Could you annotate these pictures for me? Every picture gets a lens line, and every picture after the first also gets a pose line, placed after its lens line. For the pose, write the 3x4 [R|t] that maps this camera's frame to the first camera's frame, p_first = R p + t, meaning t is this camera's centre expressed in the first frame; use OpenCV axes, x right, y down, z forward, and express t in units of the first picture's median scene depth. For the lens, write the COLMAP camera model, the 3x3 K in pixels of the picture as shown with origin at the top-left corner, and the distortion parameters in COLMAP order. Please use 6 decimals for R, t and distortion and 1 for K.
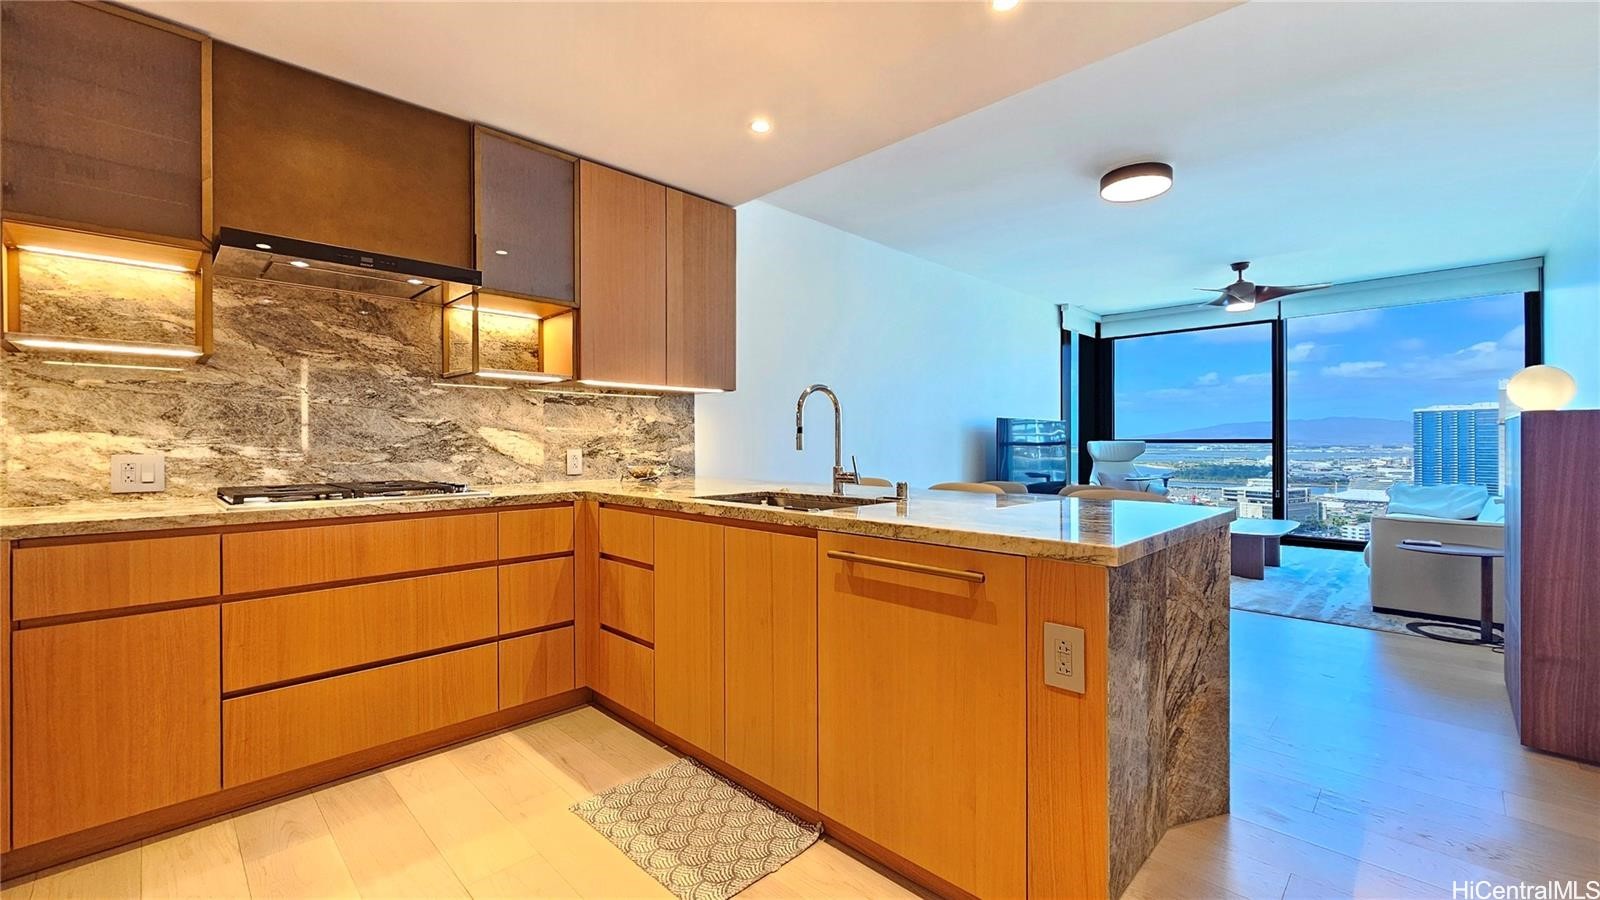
lens RADIAL K [[657.5, 0, 807.3], [0, 657.5, 446.7], [0, 0, 1]] dist [0.001112, -0.000344]
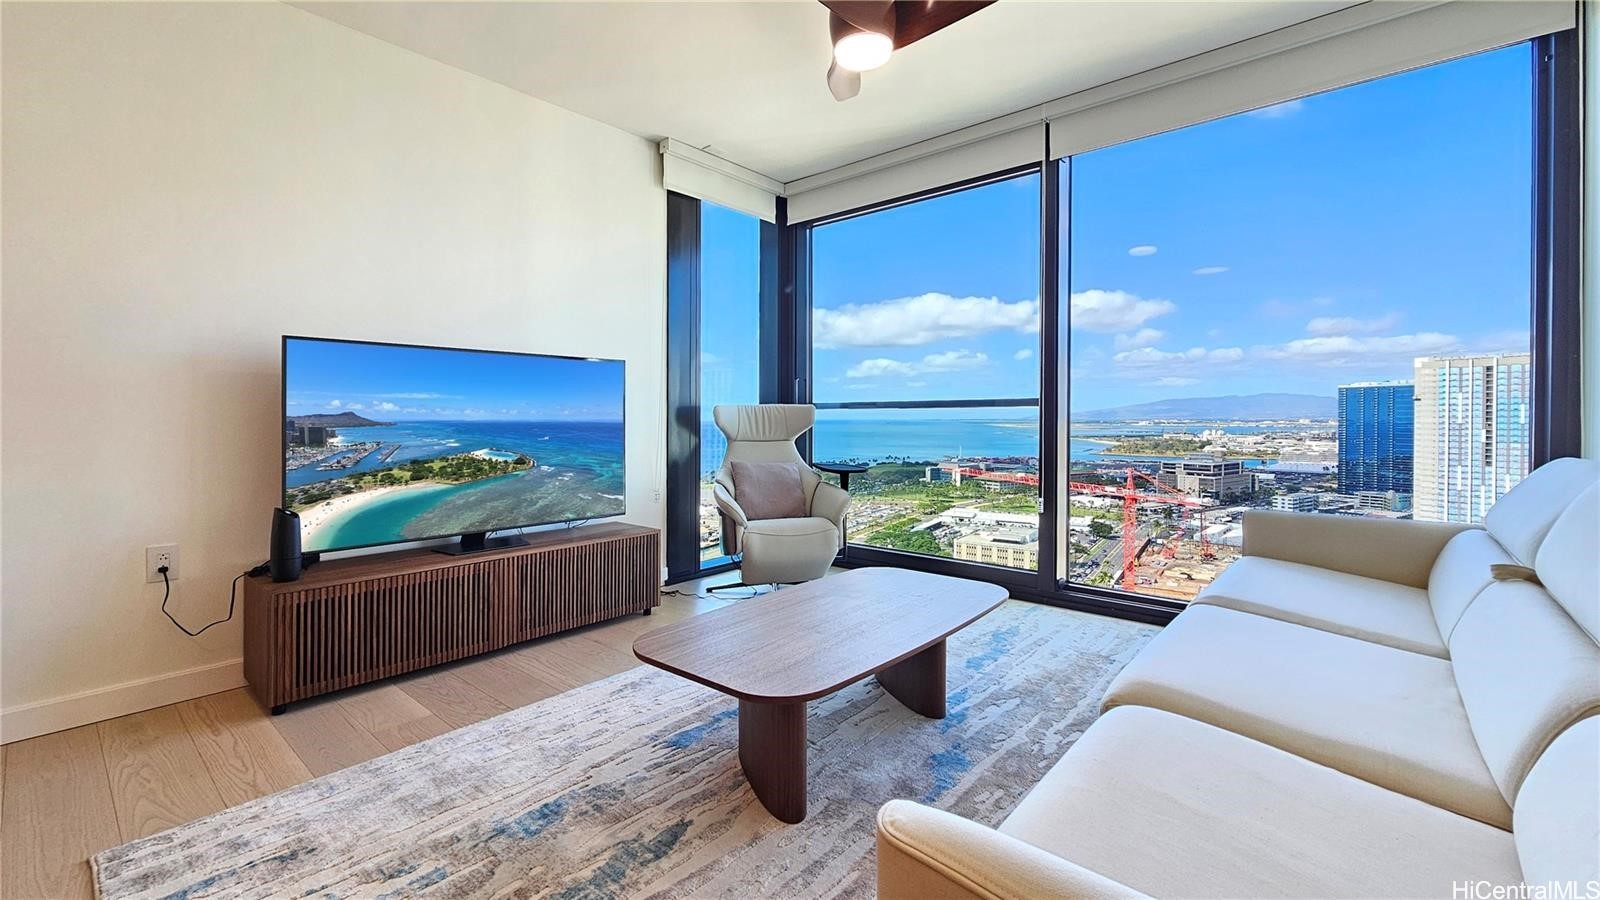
lens RADIAL K [[644.3, 0, 817.4], [0, 644.3, 424.0], [0, 0, 1]] dist [0.001745, 0.000018]
pose [[0.997869, -0.000804, 0.065239, 0.435543], [0.000553, 0.999992, 0.003862, 0.006484], [-0.065242, -0.003817, 0.997862, 0.440315]]
